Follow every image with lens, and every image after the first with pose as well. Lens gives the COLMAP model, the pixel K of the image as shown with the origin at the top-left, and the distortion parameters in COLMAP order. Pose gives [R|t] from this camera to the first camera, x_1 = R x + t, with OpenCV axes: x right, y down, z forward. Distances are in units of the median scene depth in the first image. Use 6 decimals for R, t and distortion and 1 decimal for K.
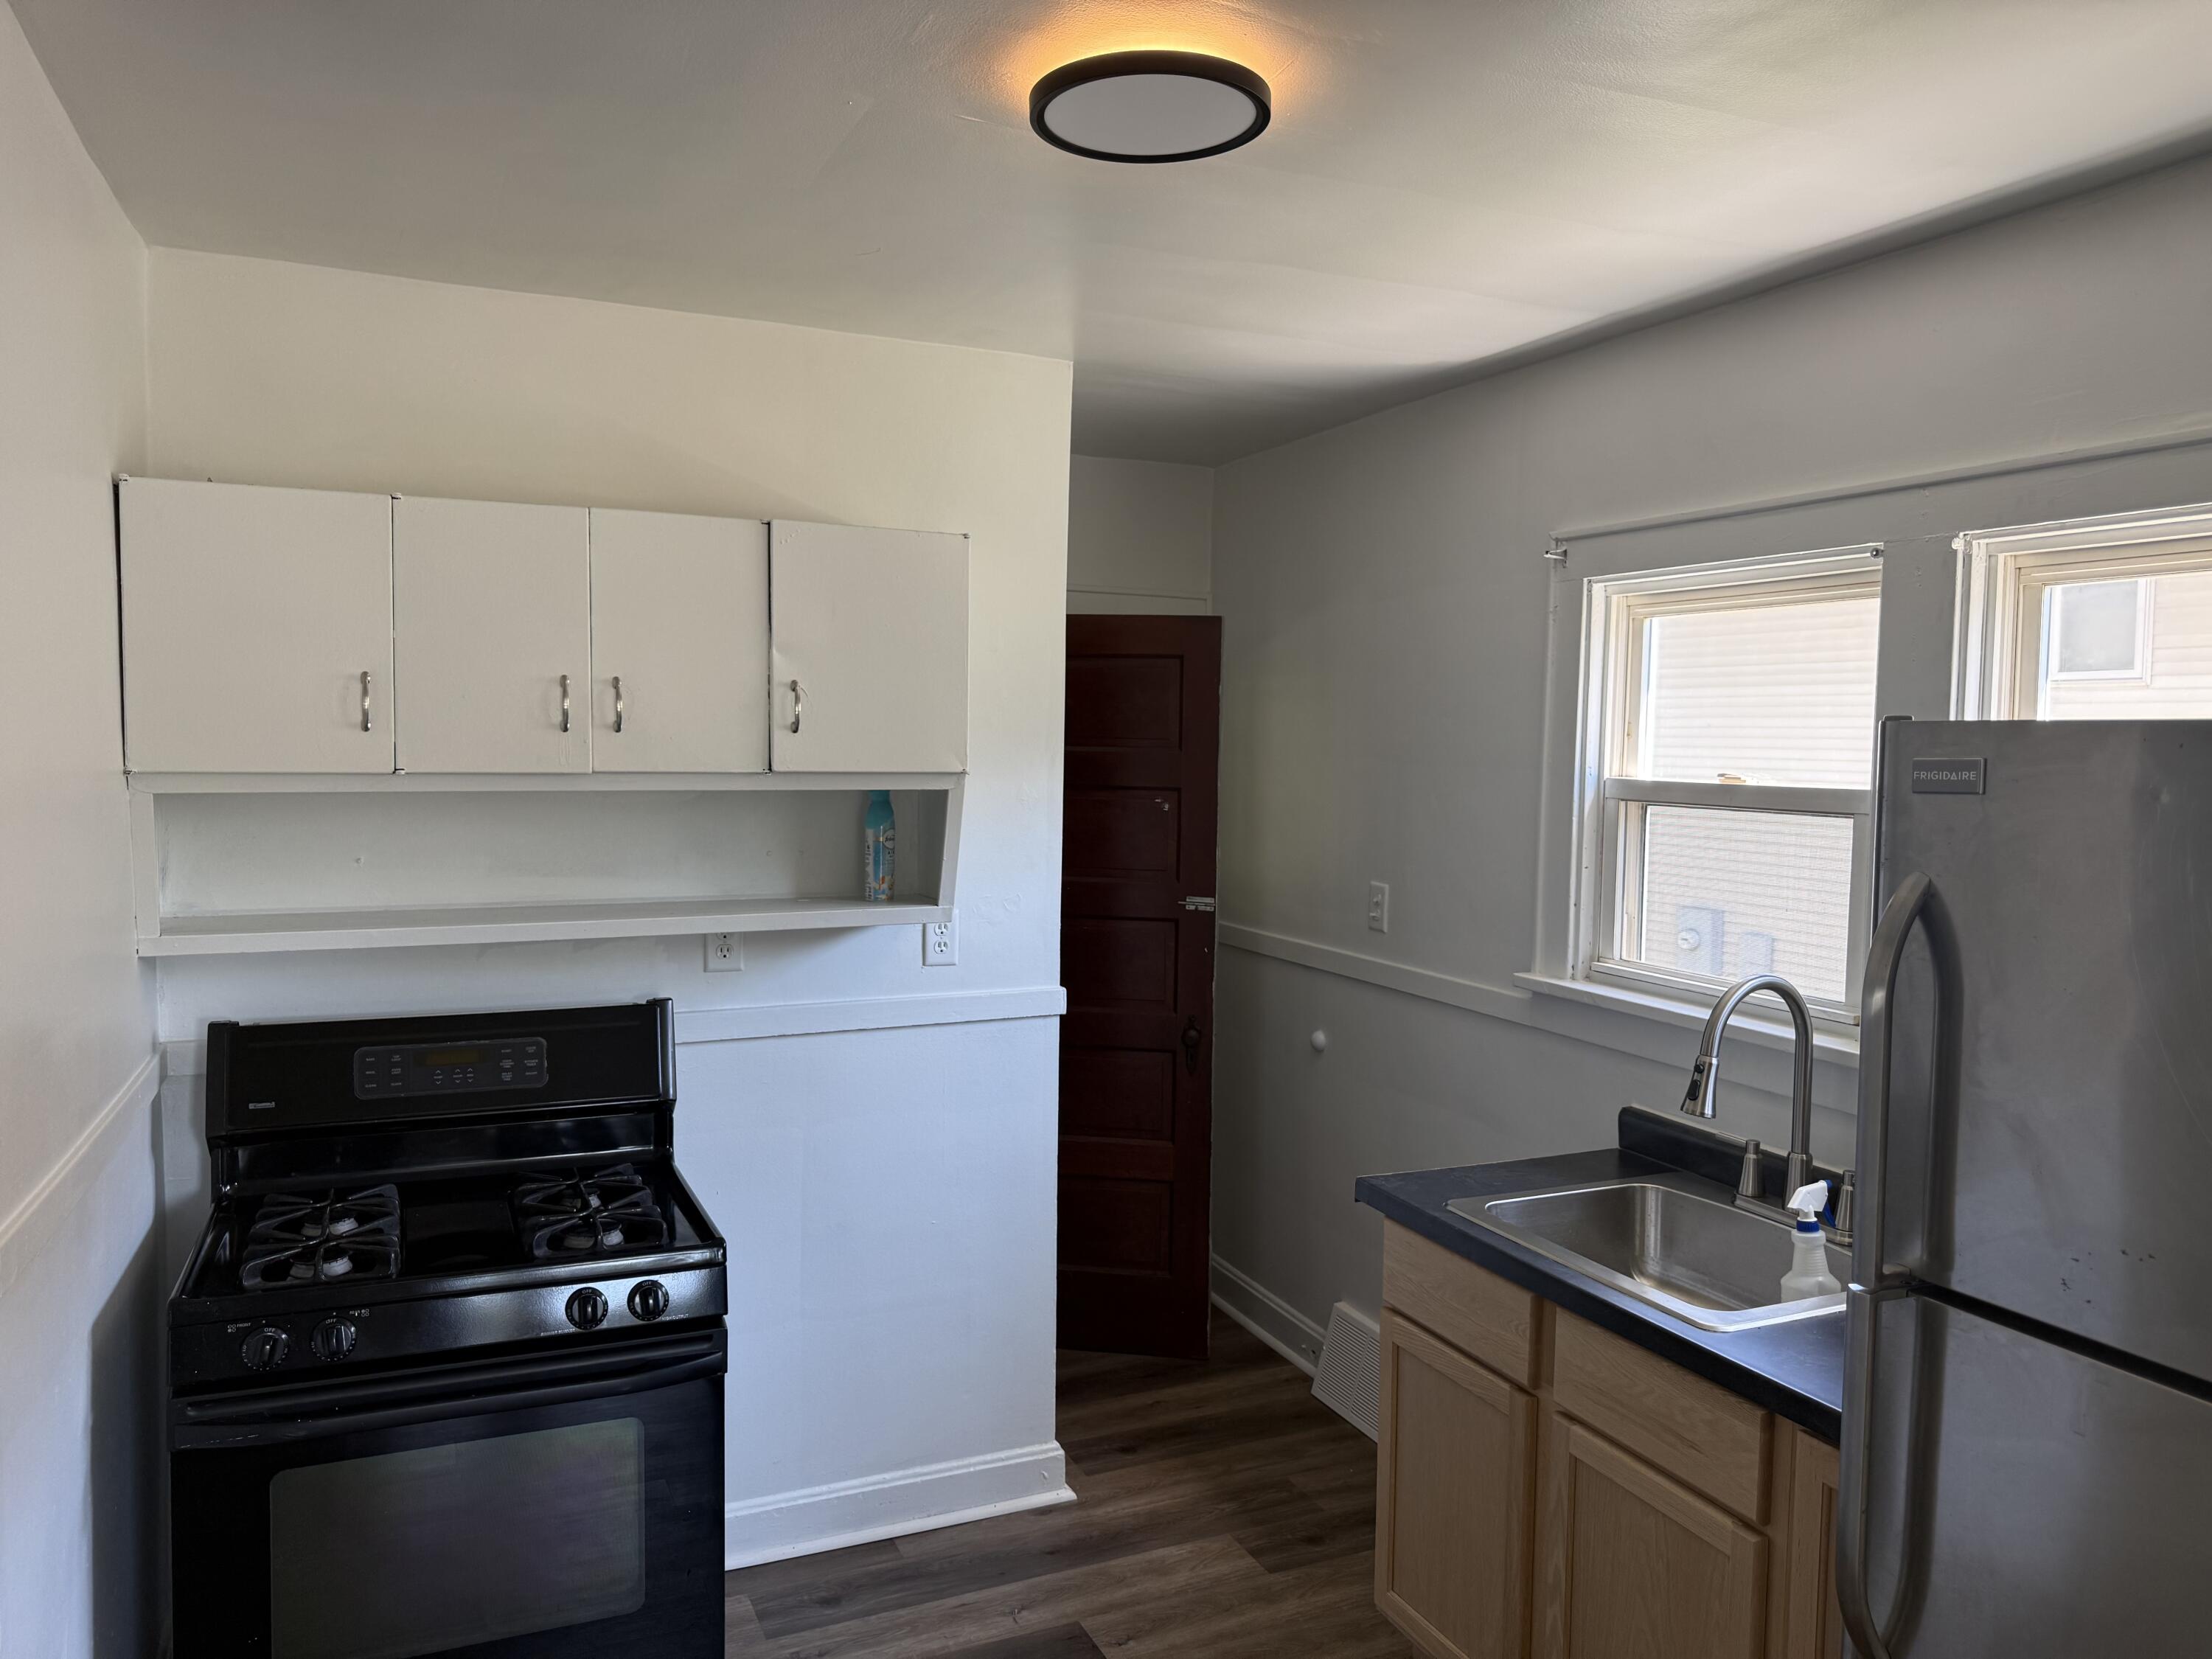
lens RADIAL K [[1535.1, 0, 1110.3], [0, 1535.1, 819.3], [0, 0, 1]] dist [0.050140, -0.073384]
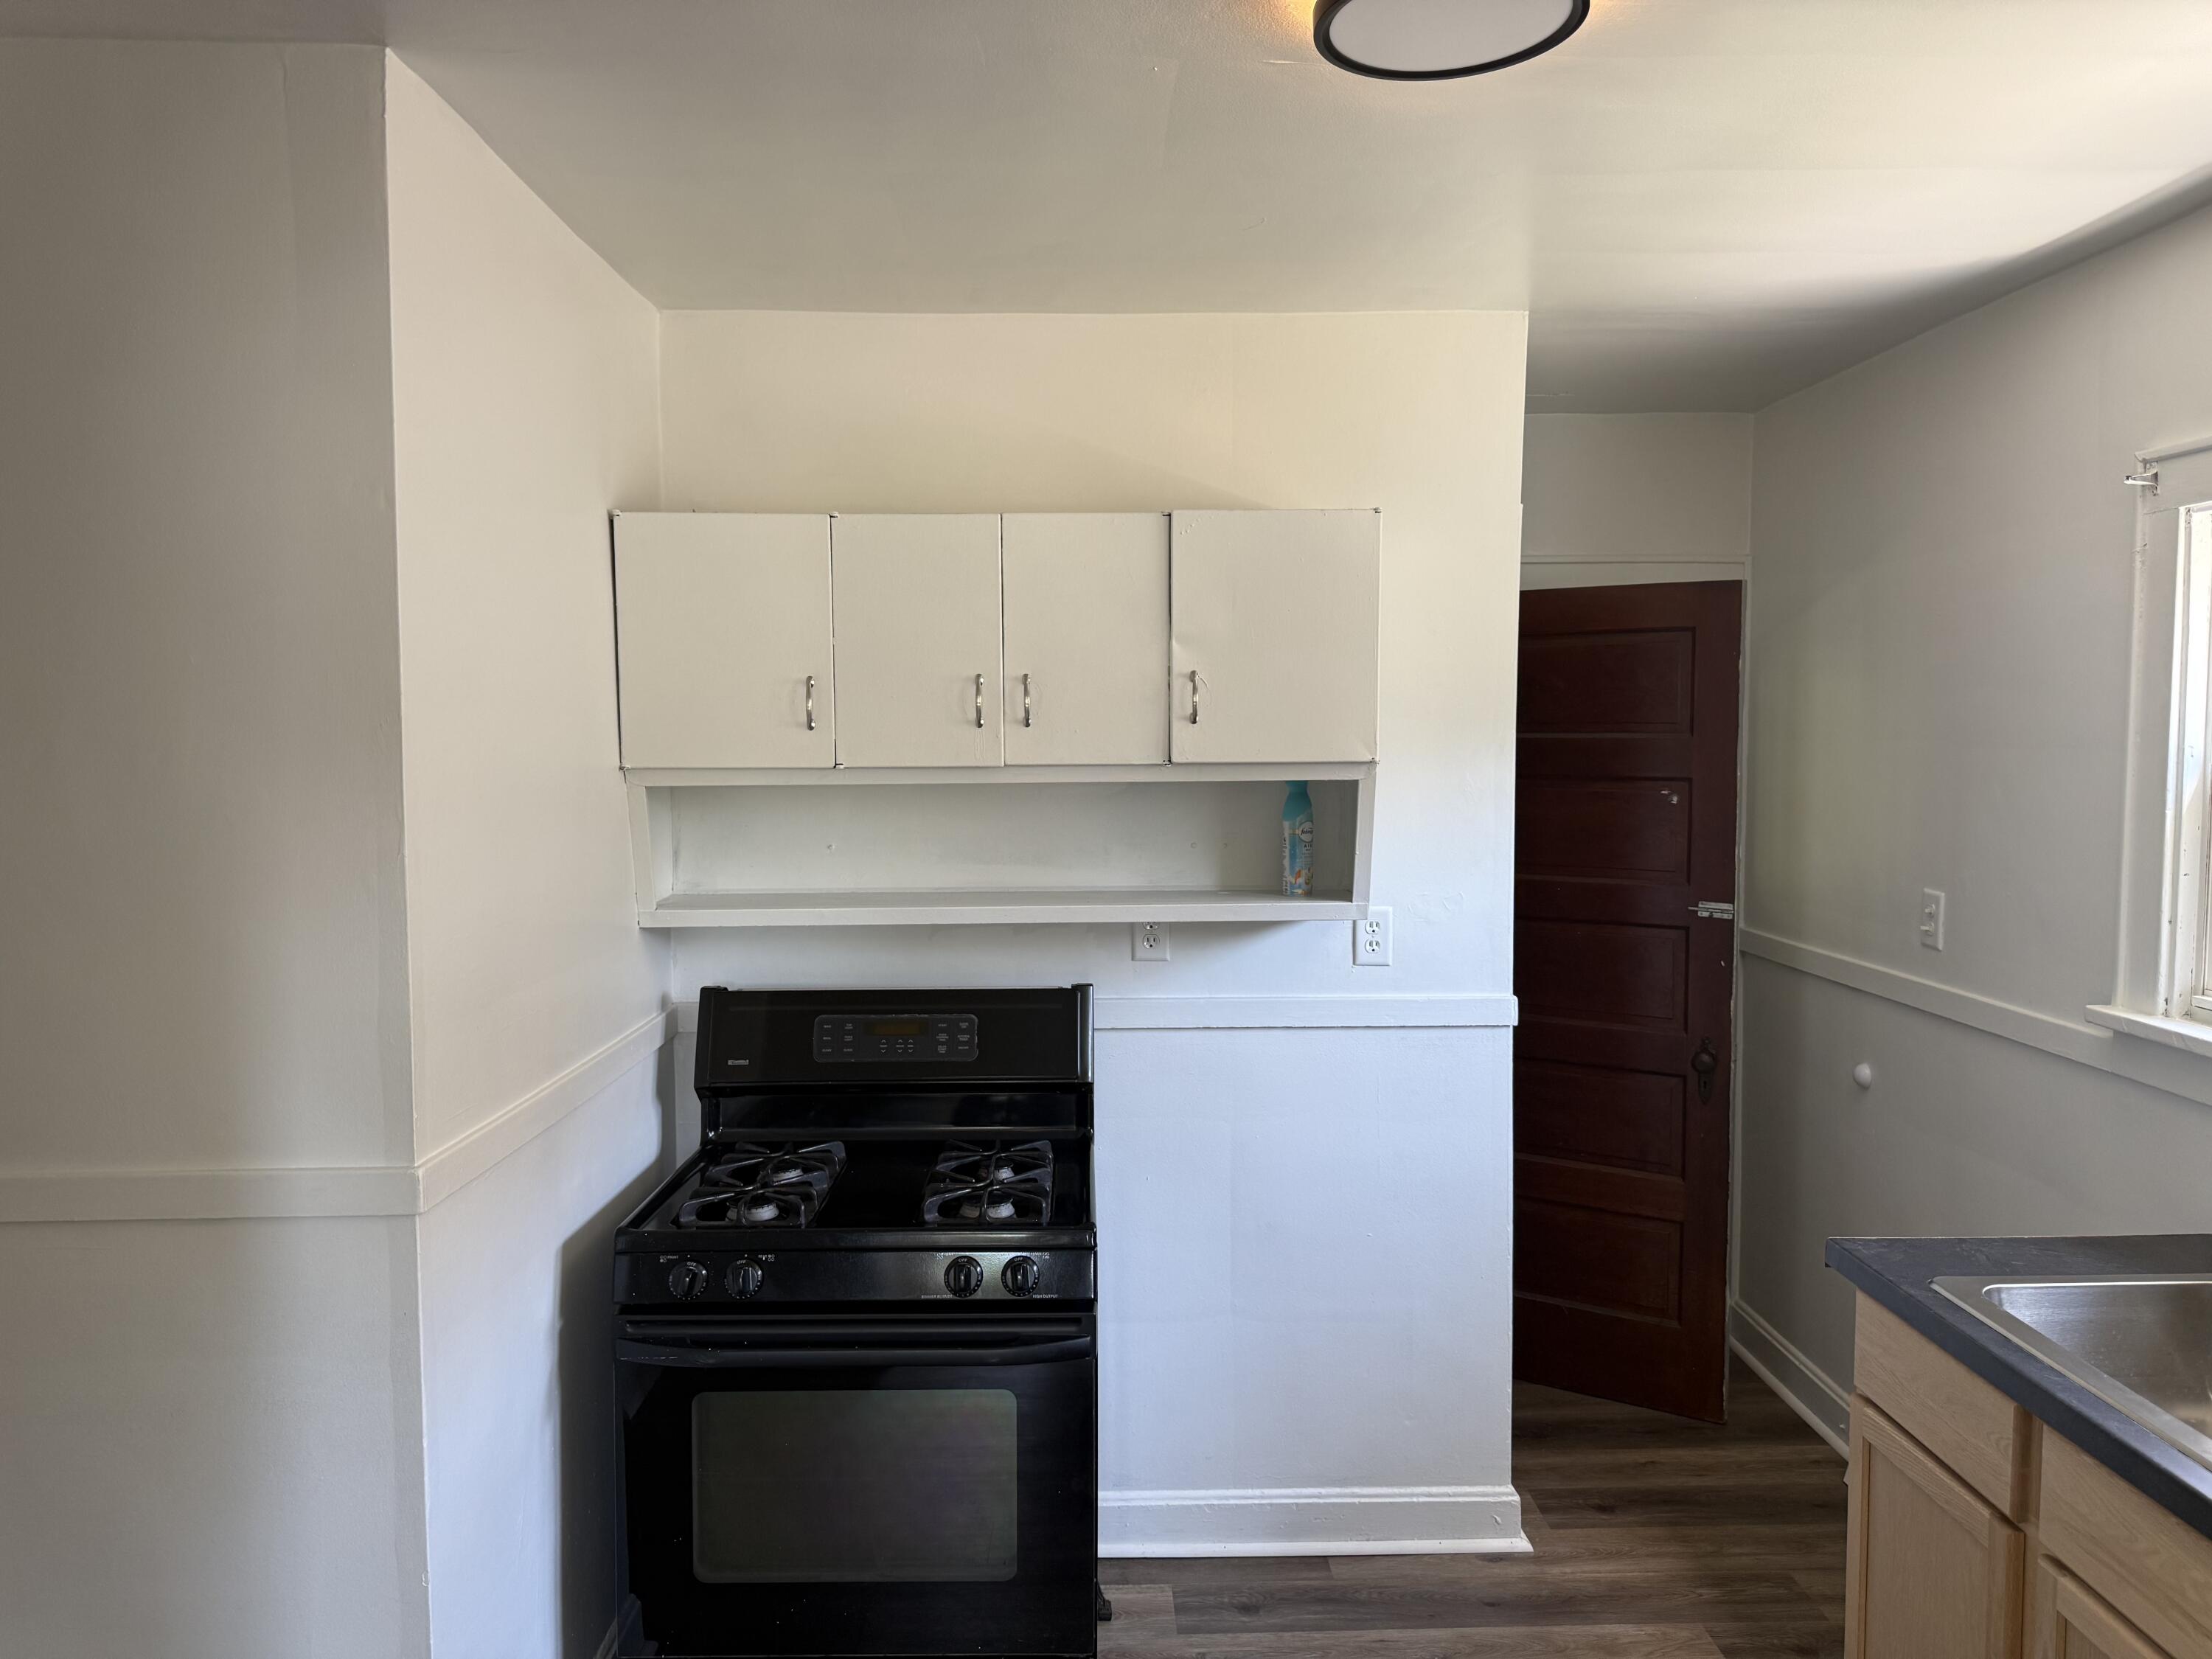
lens RADIAL K [[1535.1, 0, 1109.9], [0, 1535.1, 822.6], [0, 0, 1]] dist [0.050140, -0.073384]
pose [[0.919703, 0.004892, -0.392585, 0.120434], [-0.003653, 0.999986, 0.003902, 0.003554], [0.392598, -0.002154, 0.919708, 0.063350]]
